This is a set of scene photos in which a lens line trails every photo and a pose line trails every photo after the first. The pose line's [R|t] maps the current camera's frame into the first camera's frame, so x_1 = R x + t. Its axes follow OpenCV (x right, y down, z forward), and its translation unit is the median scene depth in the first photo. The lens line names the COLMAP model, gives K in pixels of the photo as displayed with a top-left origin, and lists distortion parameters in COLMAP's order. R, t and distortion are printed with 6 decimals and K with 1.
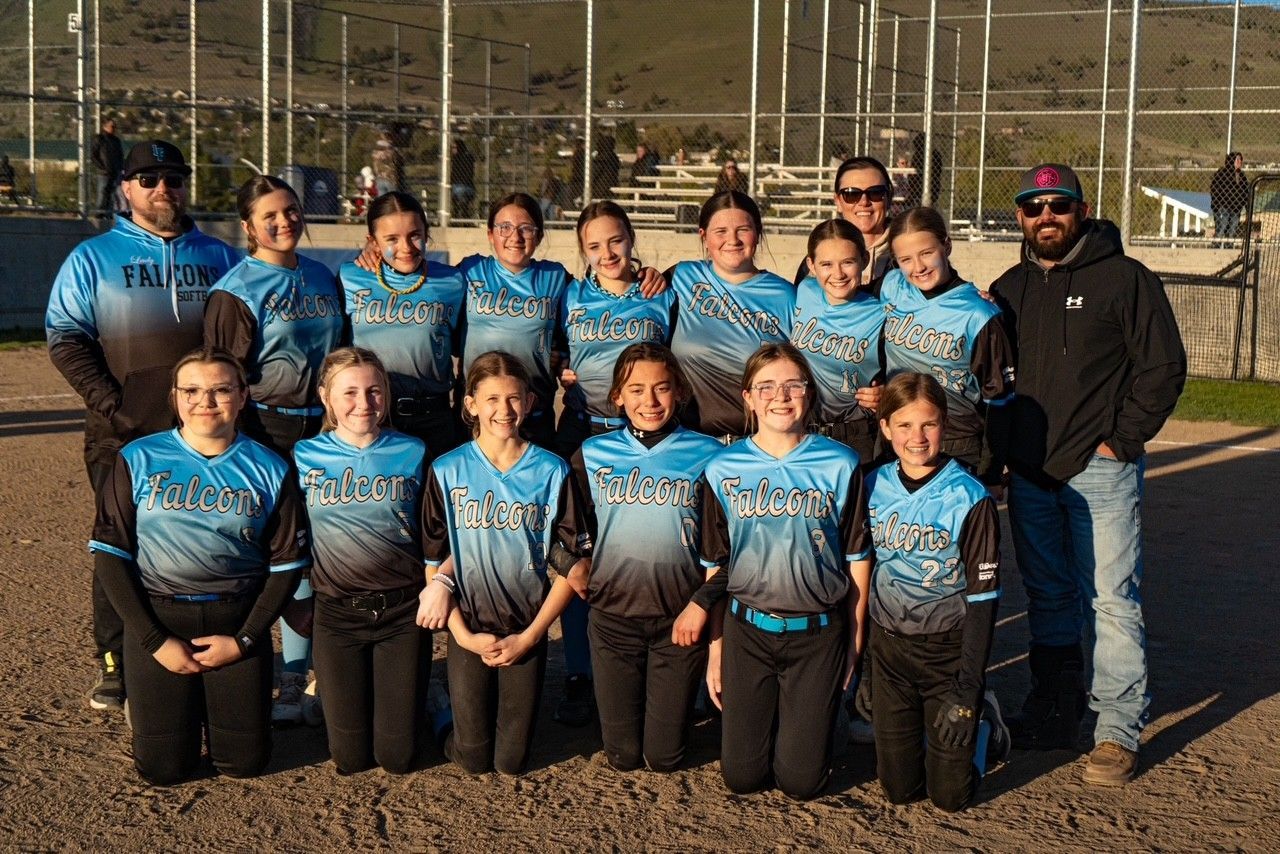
lens RADIAL K [[1858.9, 0, 640.0], [0, 1858.9, 427.0], [0, 0, 1]] dist [-0.037858, -0.048409]
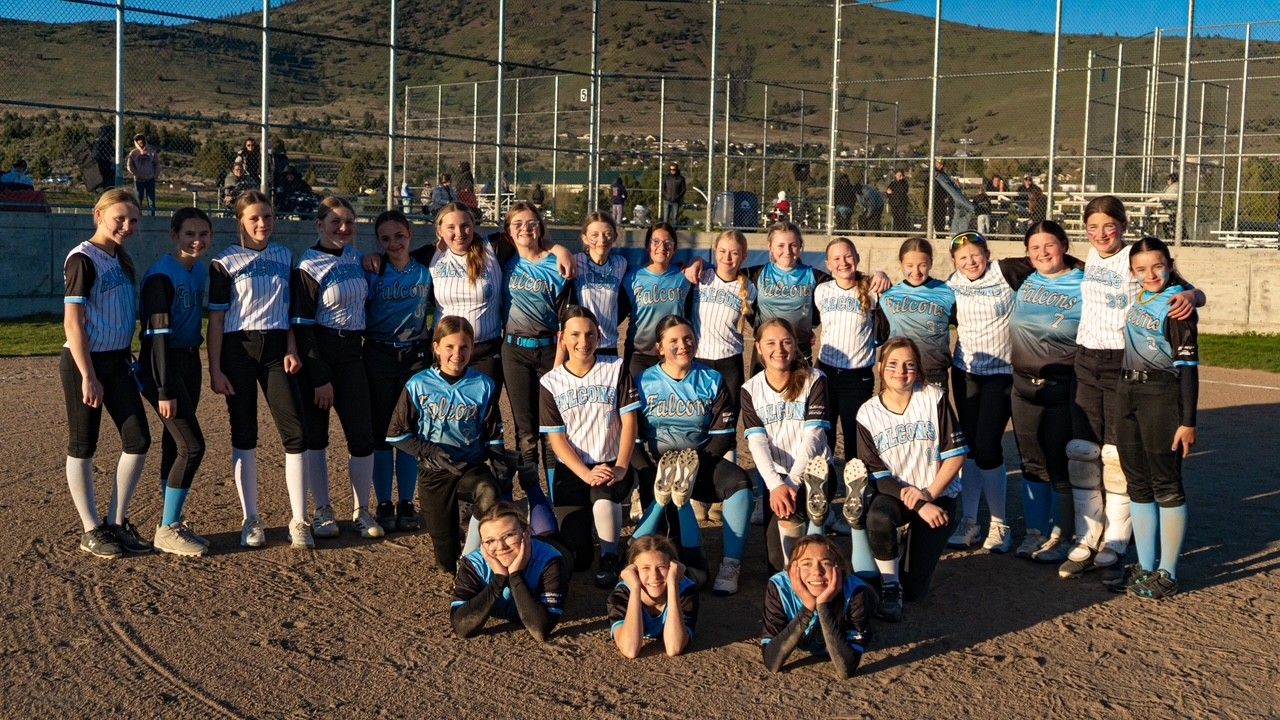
lens RADIAL K [[1481.8, 0, 640.0], [0, 1481.8, 360.0], [0, 0, 1]] dist [-0.011658, -0.003878]
pose [[0.970887, 0.026478, -0.238069, 0.019896], [-0.030981, 0.999405, -0.015192, 0.008478], [0.237525, 0.022126, 0.971129, -0.107316]]
